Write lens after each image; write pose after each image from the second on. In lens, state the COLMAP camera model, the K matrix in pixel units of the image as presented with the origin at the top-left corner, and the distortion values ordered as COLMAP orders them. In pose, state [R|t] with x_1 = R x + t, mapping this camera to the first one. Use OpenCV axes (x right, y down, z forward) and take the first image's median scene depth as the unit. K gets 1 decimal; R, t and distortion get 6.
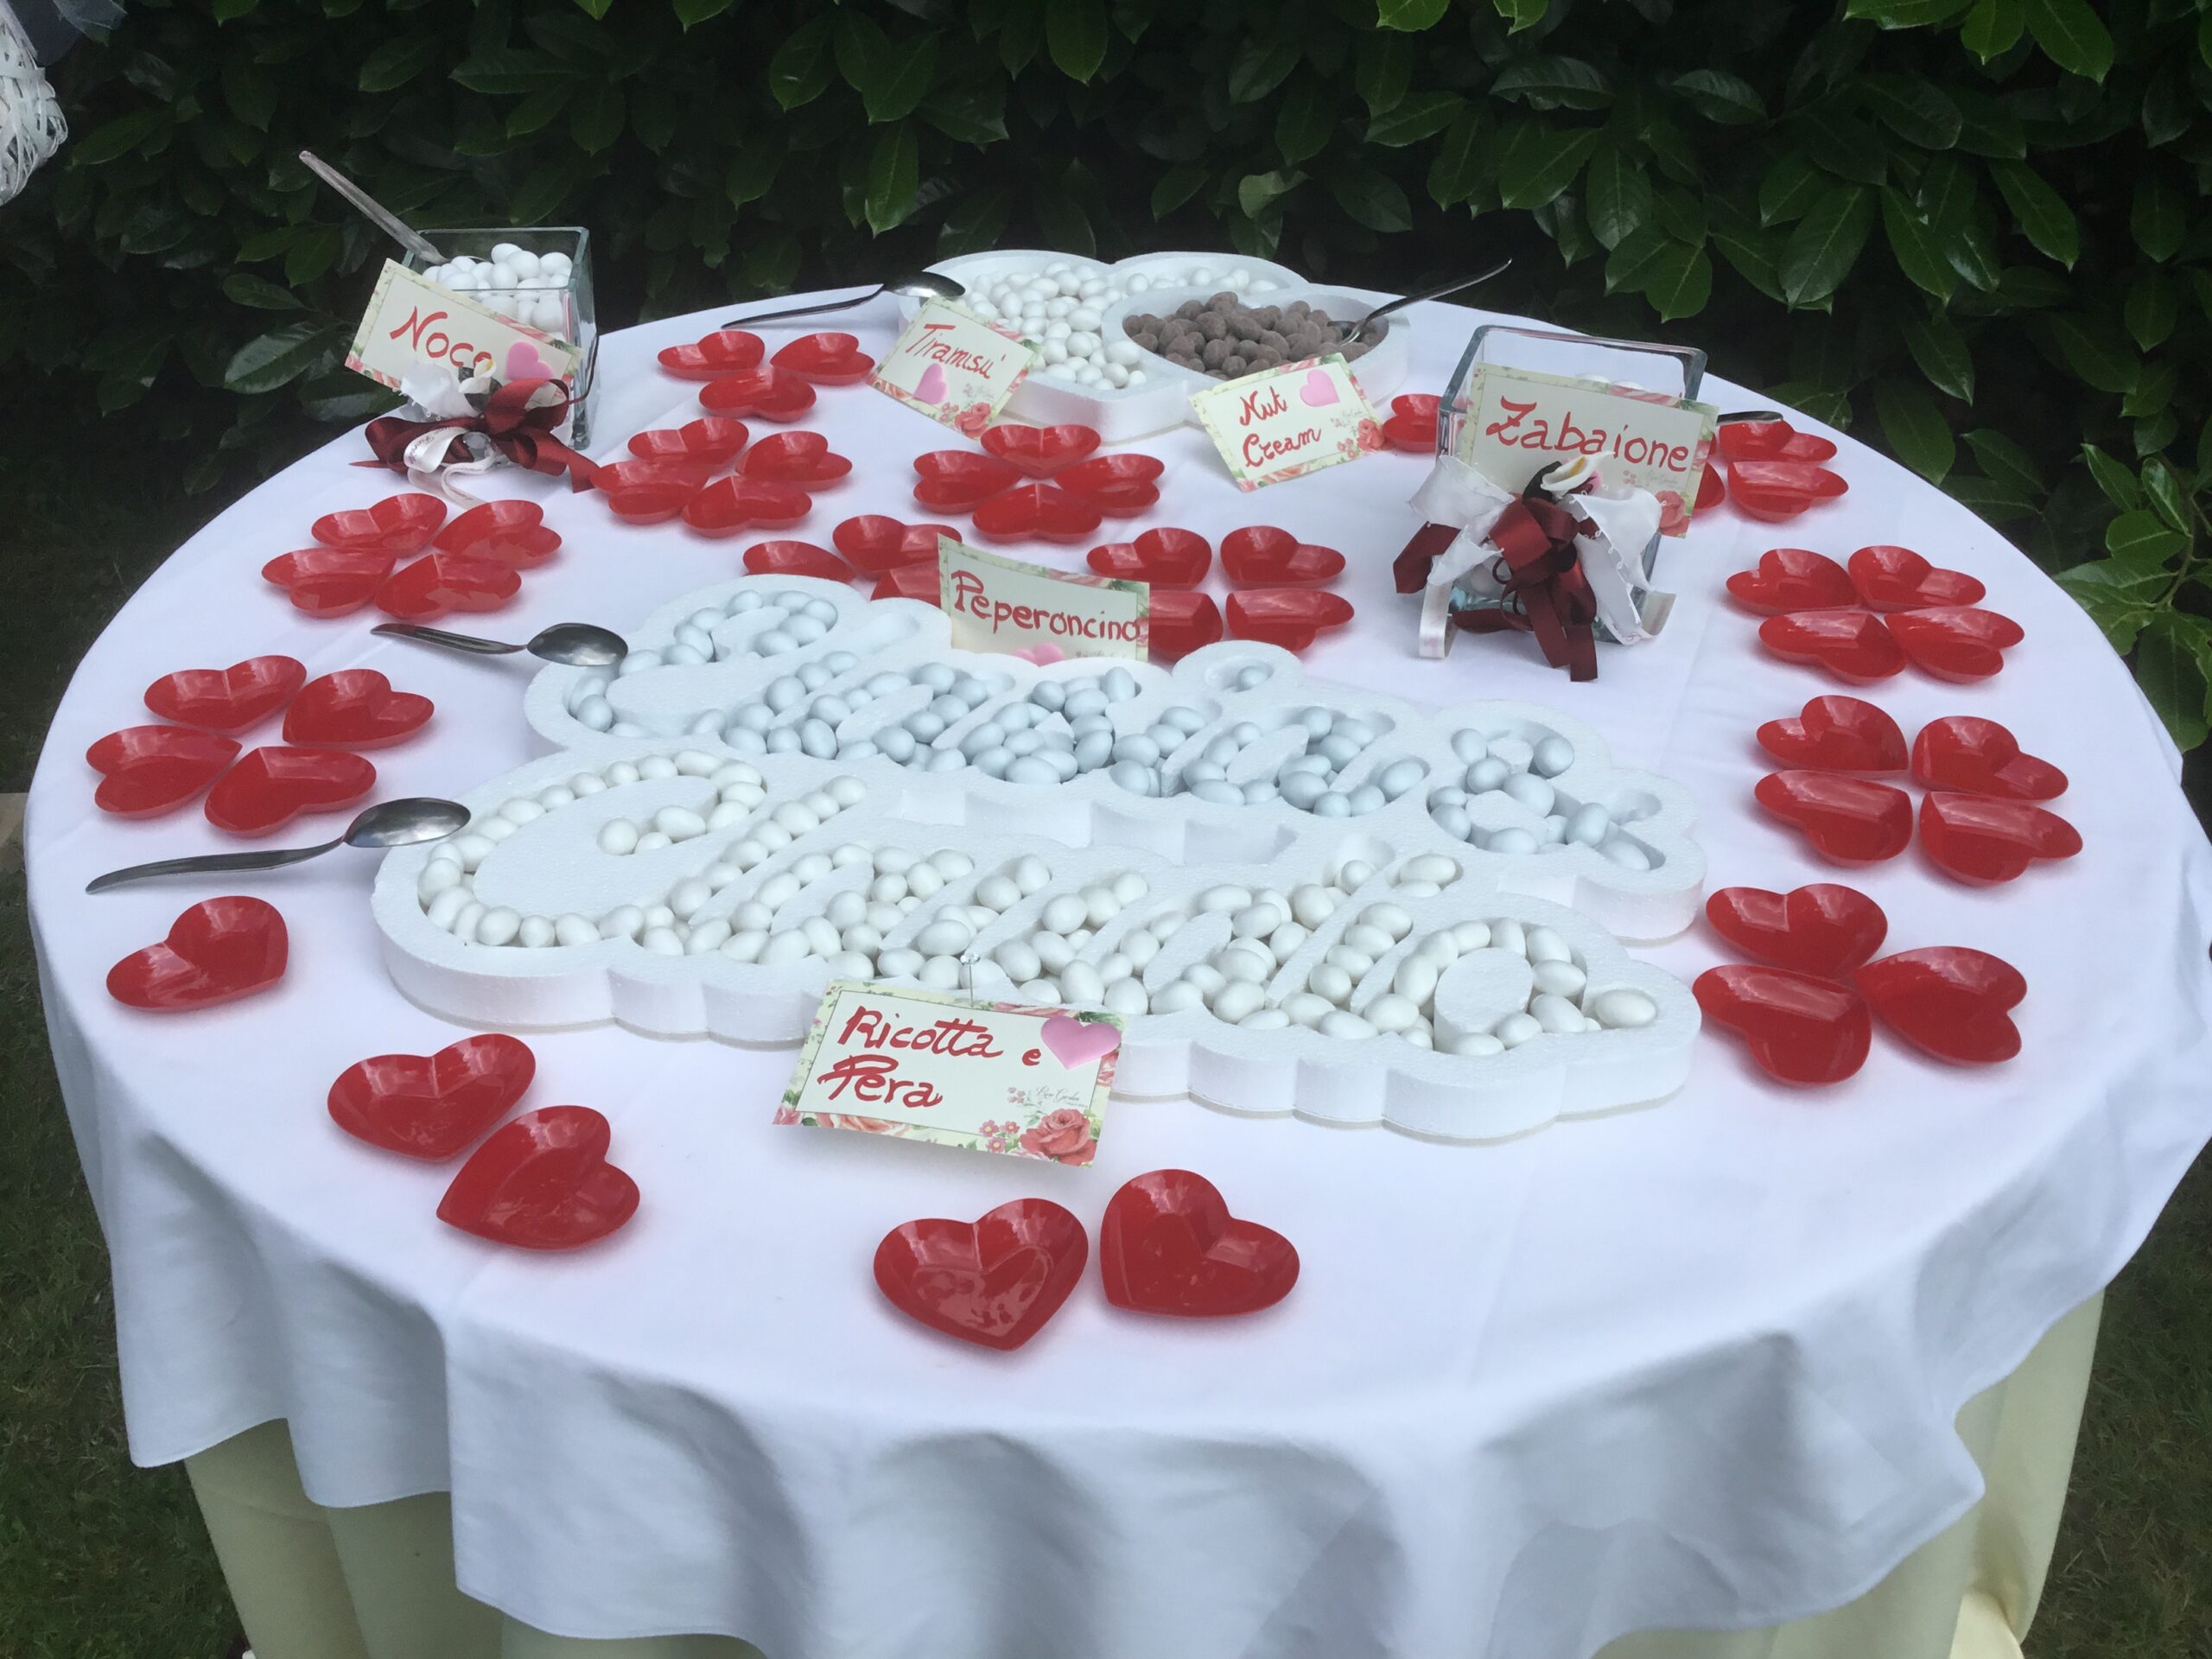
lens RADIAL K [[2005.7, 0, 1106.0], [0, 2005.7, 829.5], [0, 0, 1]] dist [0.130019, -0.254752]
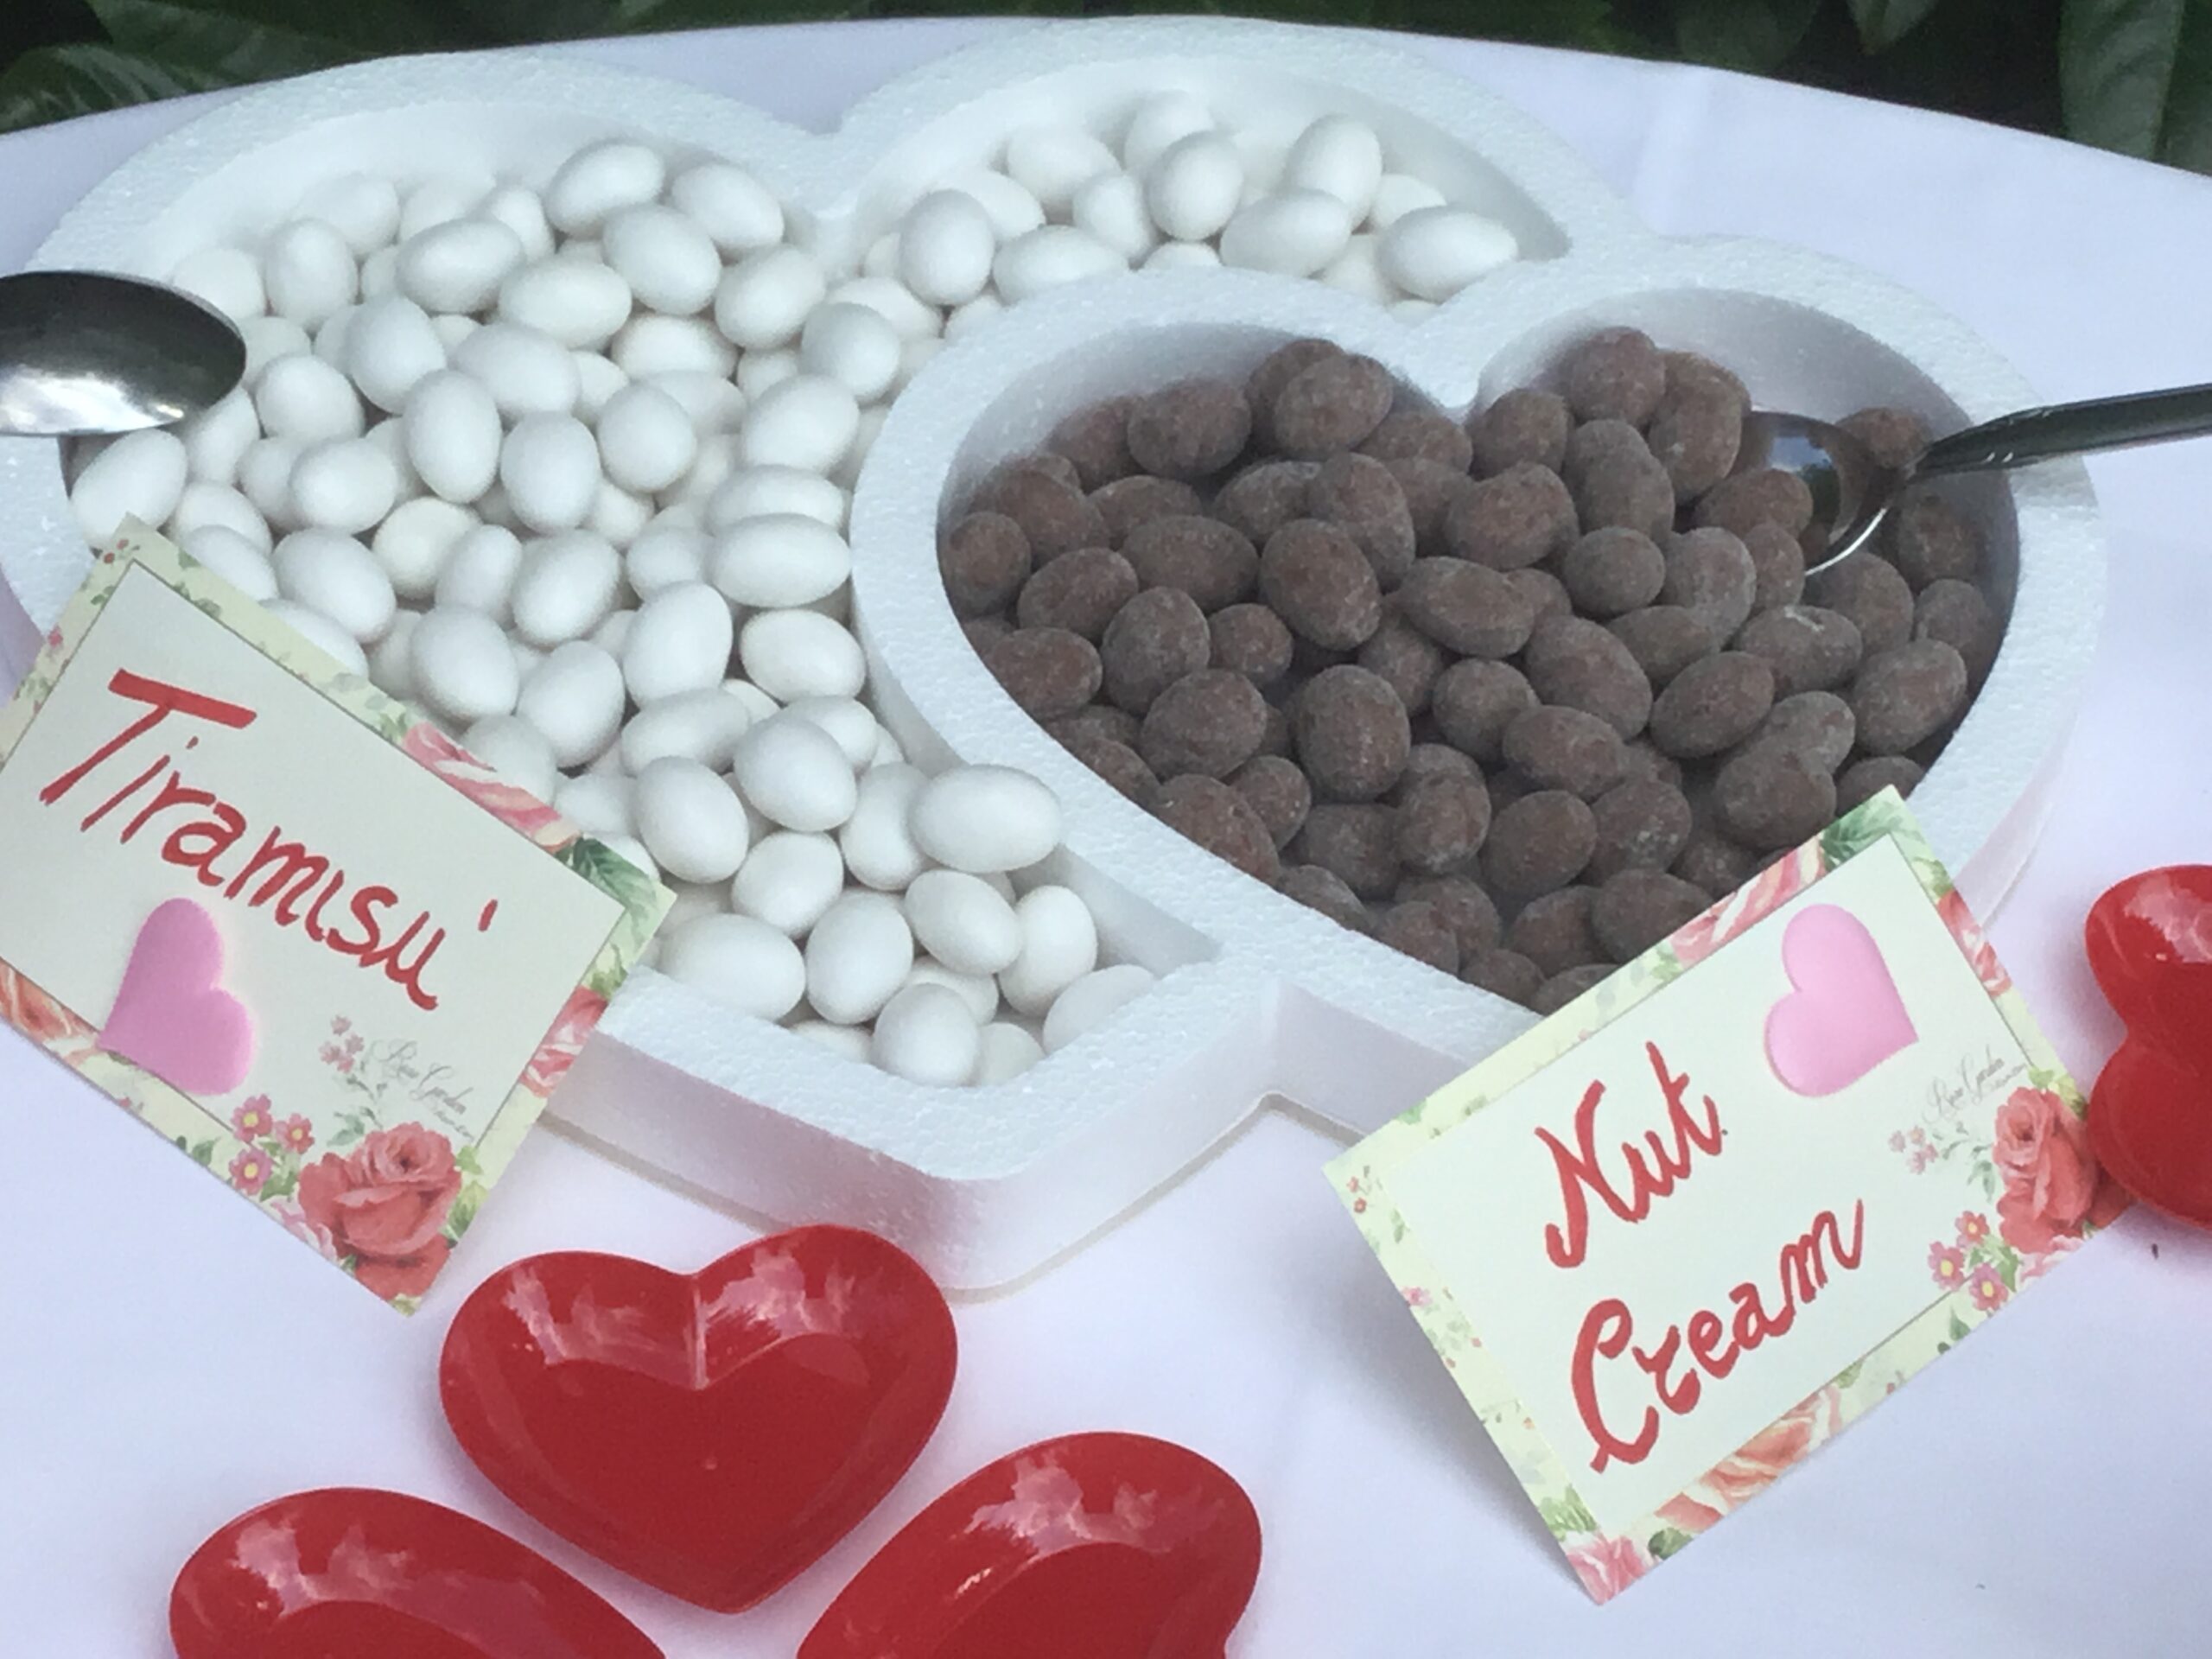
lens RADIAL K [[5195.3, 0, 1106.0], [0, 5195.3, 829.5], [0, 0, 1]] dist [-0.031901, 0.012965]
pose [[0.988961, -0.082083, 0.123364, -0.069801], [0.053146, 0.973646, 0.221786, -0.487213], [-0.138318, -0.212782, 0.967260, 0.539774]]
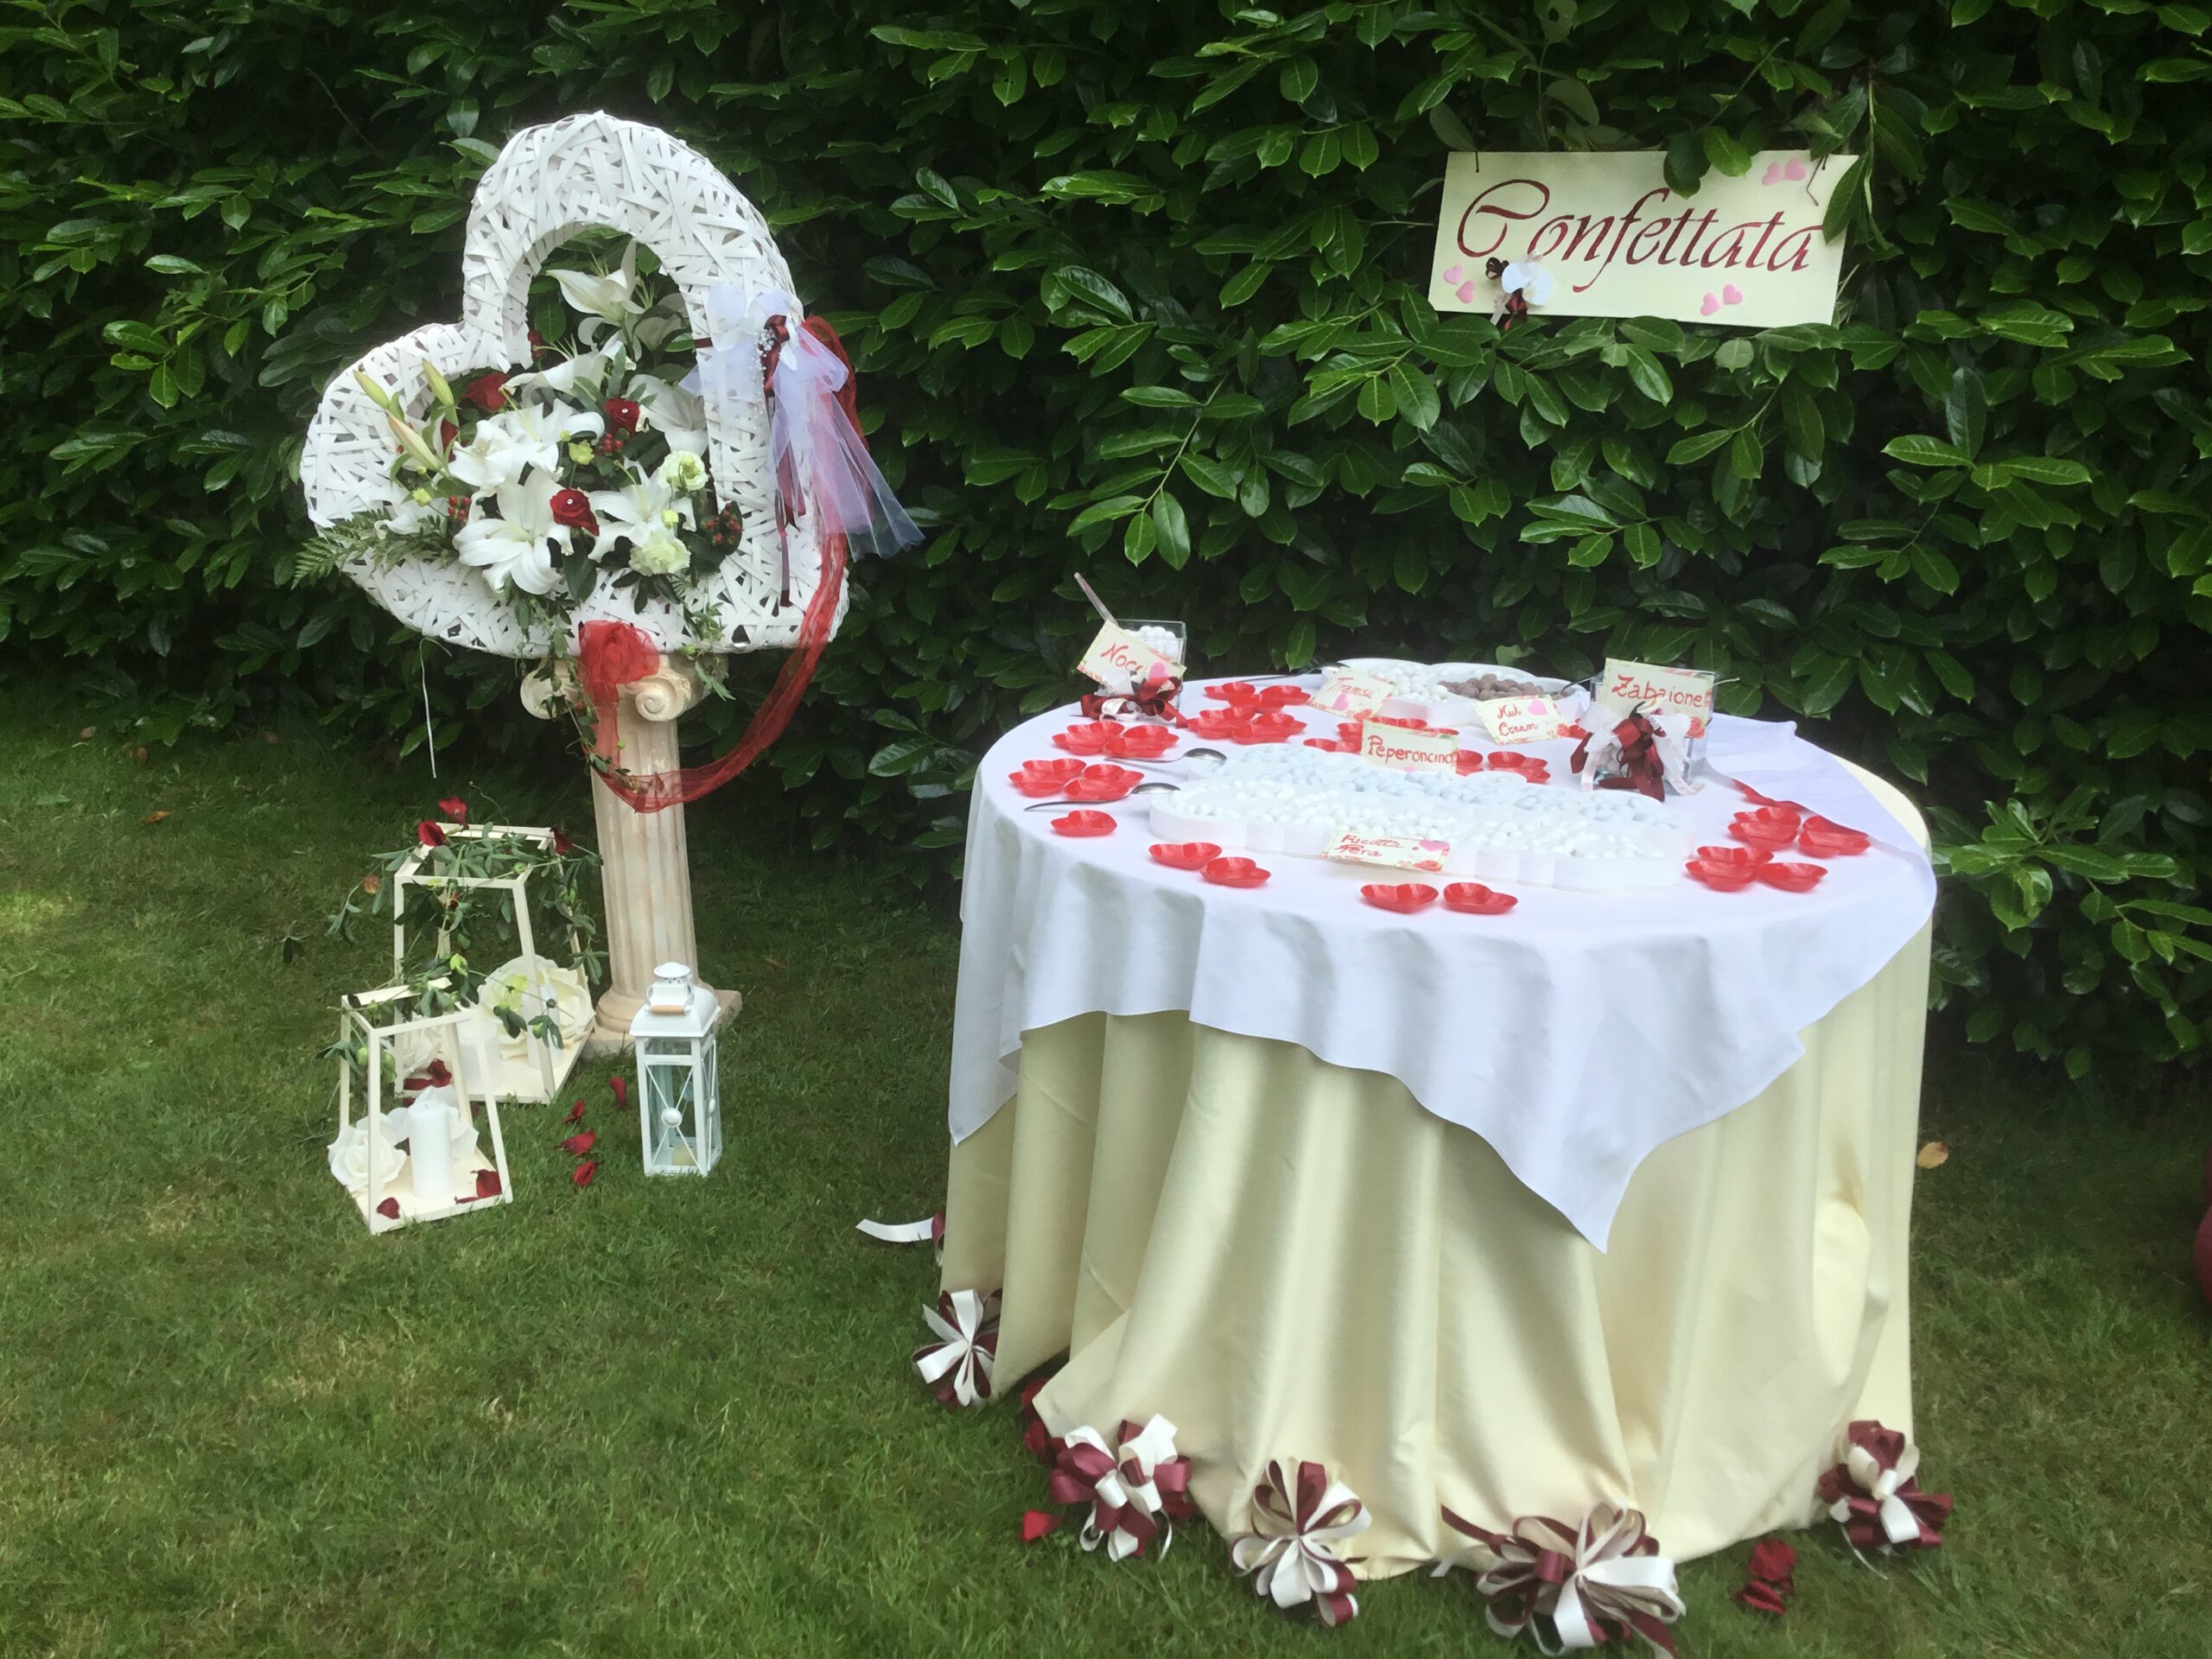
lens RADIAL K [[2005.7, 0, 1106.0], [0, 2005.7, 829.5], [0, 0, 1]] dist [0.130019, -0.254752]
pose [[0.991406, 0.052646, -0.119762, -0.095137], [-0.087375, 0.947801, -0.306658, 0.708727], [0.097366, 0.314486, 0.944255, -1.161279]]
